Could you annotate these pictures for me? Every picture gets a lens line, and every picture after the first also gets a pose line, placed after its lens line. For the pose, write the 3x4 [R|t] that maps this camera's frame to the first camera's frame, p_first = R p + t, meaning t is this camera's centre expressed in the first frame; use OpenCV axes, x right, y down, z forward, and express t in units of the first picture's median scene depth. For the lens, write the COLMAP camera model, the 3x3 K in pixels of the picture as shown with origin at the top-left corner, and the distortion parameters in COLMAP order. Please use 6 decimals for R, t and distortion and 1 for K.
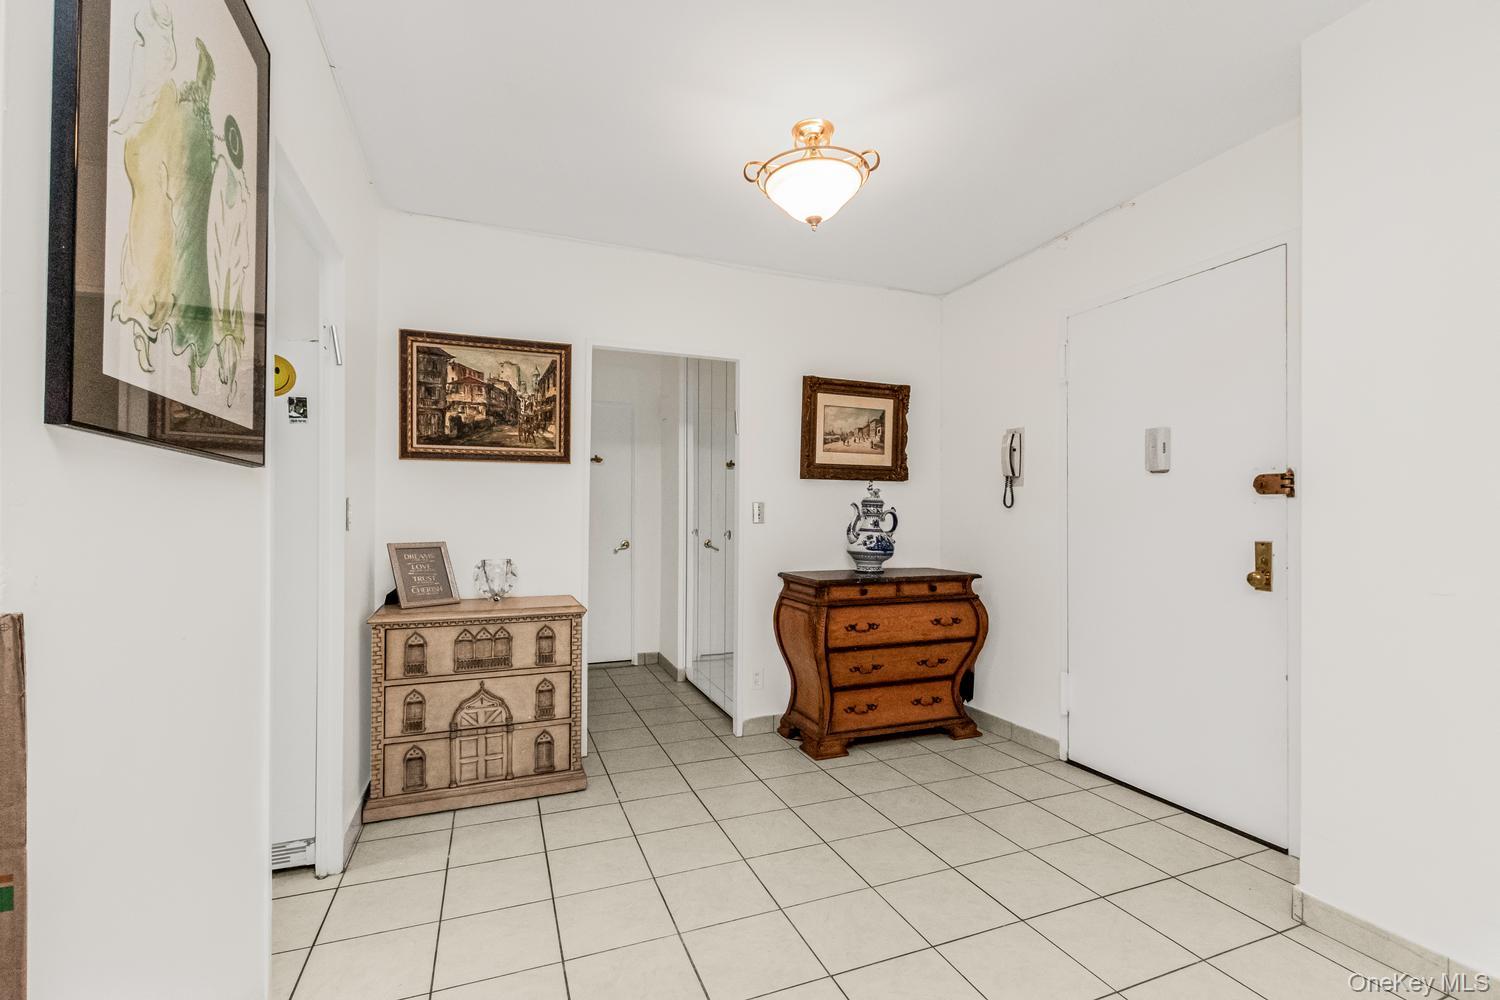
lens RADIAL K [[638.2, 0, 745.7], [0, 638.2, 509.3], [0, 0, 1]] dist [0.007951, -0.000266]
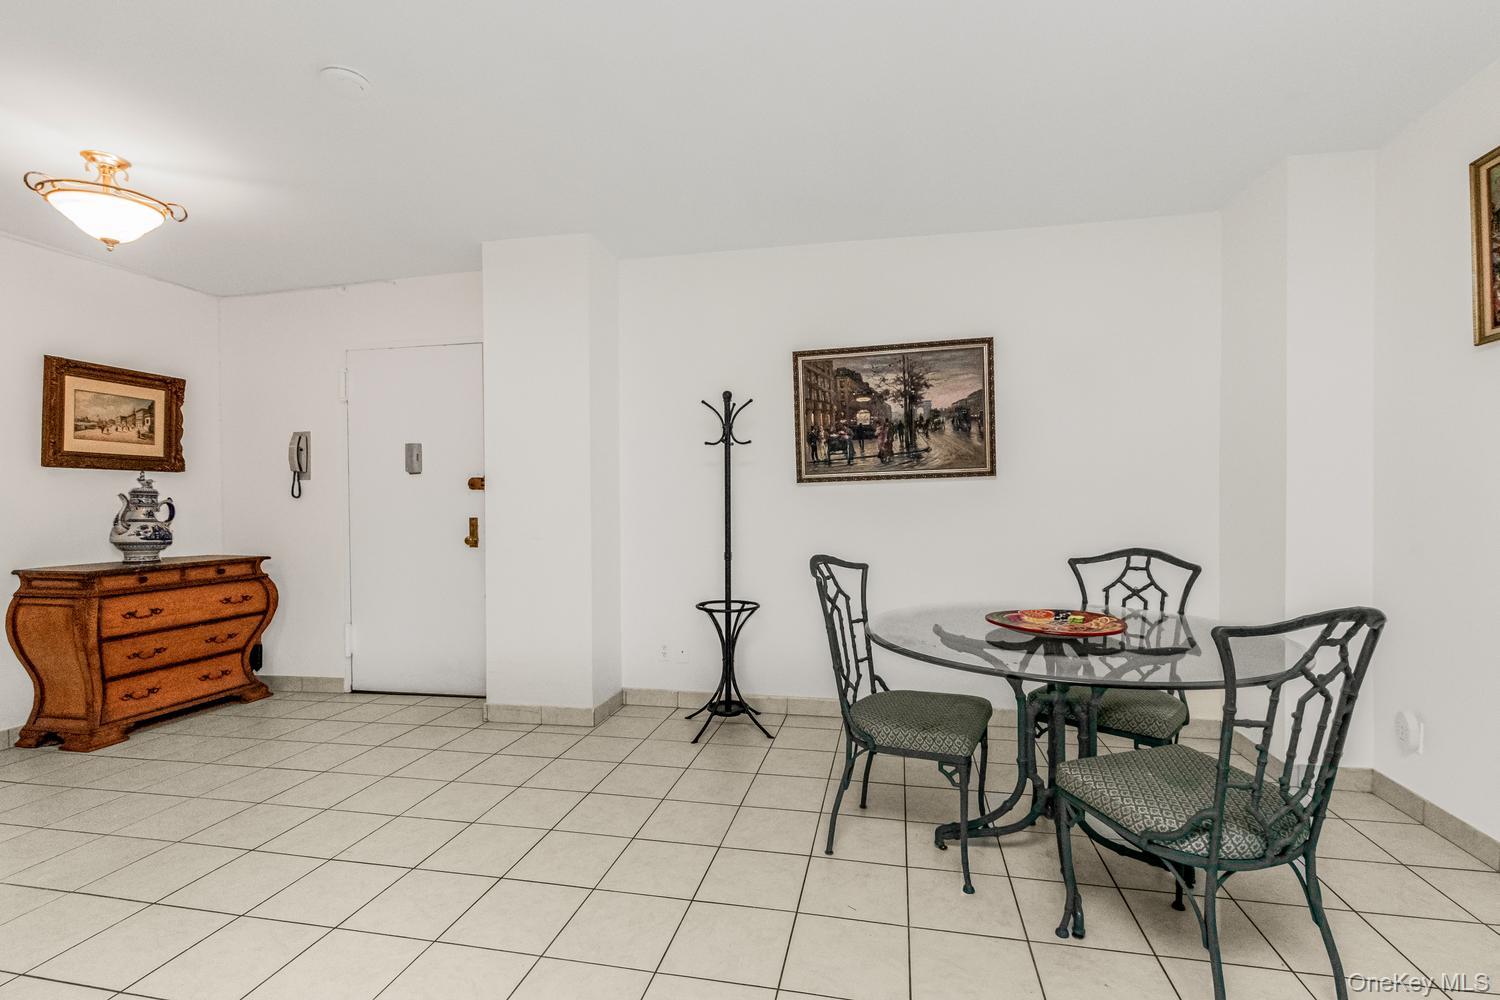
lens RADIAL K [[638.2, 0, 745.7], [0, 638.2, 509.3], [0, 0, 1]] dist [0.007951, -0.000266]
pose [[0.512912, -0.018330, 0.858245, -0.193110], [0.003821, 0.999811, 0.019069, -0.000595], [-0.858432, -0.006502, 0.512885, -0.347267]]
